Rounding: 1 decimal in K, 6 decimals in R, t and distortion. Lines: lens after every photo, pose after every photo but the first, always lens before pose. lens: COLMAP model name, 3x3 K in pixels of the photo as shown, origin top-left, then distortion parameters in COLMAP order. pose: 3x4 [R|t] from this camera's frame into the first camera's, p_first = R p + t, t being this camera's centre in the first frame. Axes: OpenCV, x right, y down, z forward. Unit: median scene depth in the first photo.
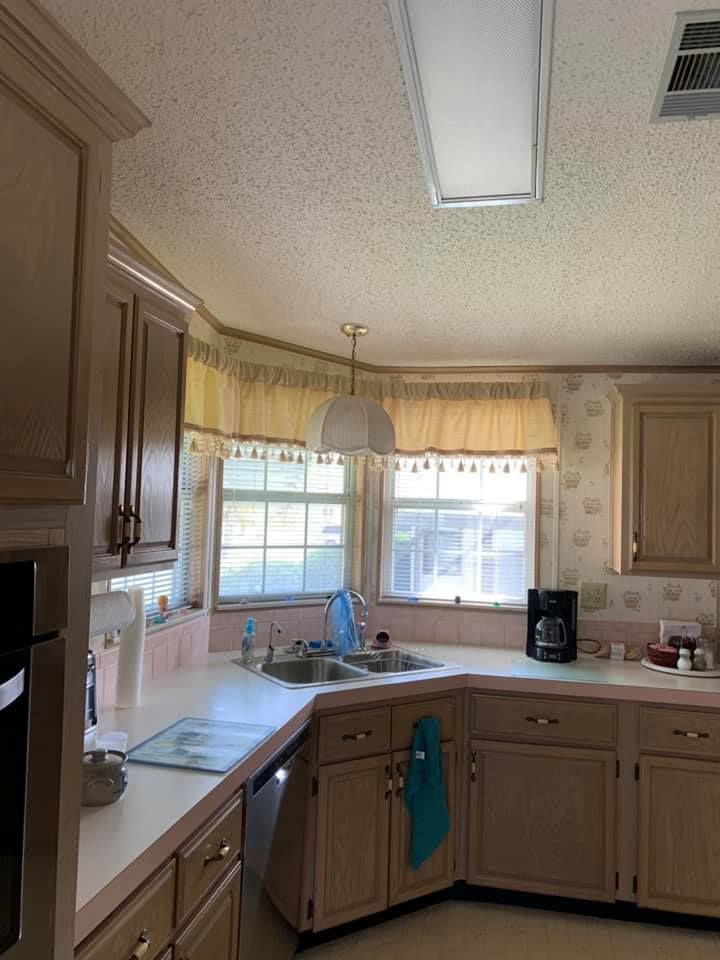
lens RADIAL K [[811.0, 0, 359.4], [0, 811.0, 469.8], [0, 0, 1]] dist [0.334013, -0.004401]
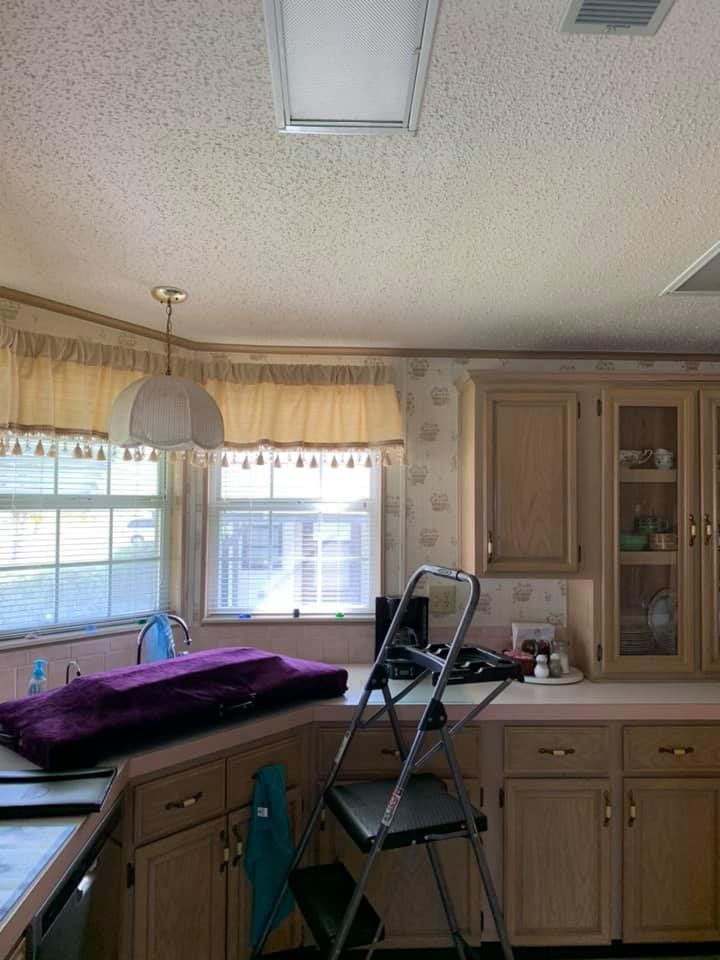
lens RADIAL K [[808.5, 0, 361.0], [0, 808.5, 473.5], [0, 0, 1]] dist [0.129302, -0.092285]
pose [[0.971857, -0.017519, 0.234919, -0.016726], [0.013484, 0.999733, 0.018769, -0.007489], [-0.235185, -0.015073, 0.971834, 0.177963]]
